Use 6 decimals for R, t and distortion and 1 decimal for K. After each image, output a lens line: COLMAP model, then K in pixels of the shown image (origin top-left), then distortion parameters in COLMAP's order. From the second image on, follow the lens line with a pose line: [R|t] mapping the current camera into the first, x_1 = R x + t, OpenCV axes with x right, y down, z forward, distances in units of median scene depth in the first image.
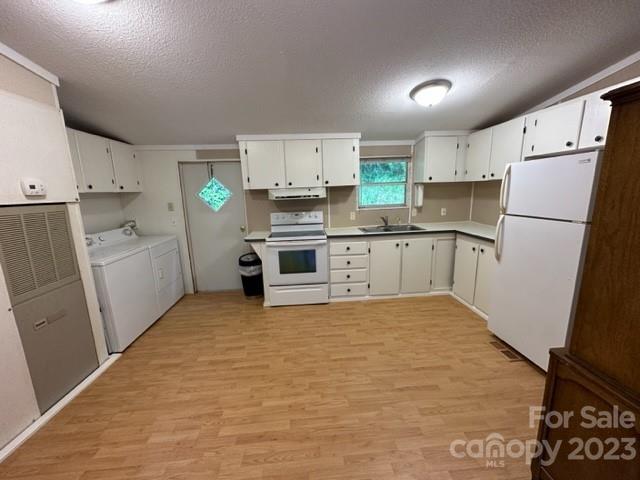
lens RADIAL K [[255.2, 0, 320.0], [0, 255.2, 240.0], [0, 0, 1]] dist [-0.000831, 0.000332]
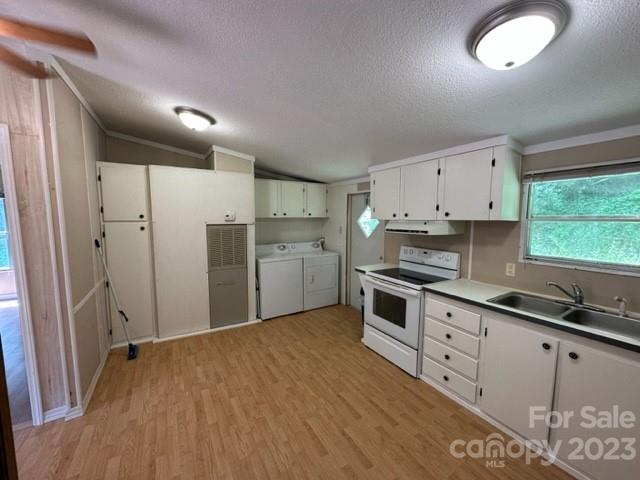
lens RADIAL K [[255.2, 0, 320.0], [0, 255.2, 240.0], [0, 0, 1]] dist [-0.000831, 0.000332]
pose [[0.453286, 0.115425, -0.883860, 0.527493], [-0.184765, 0.982211, 0.033512, -0.118285], [0.872005, 0.148116, 0.466549, 0.381337]]
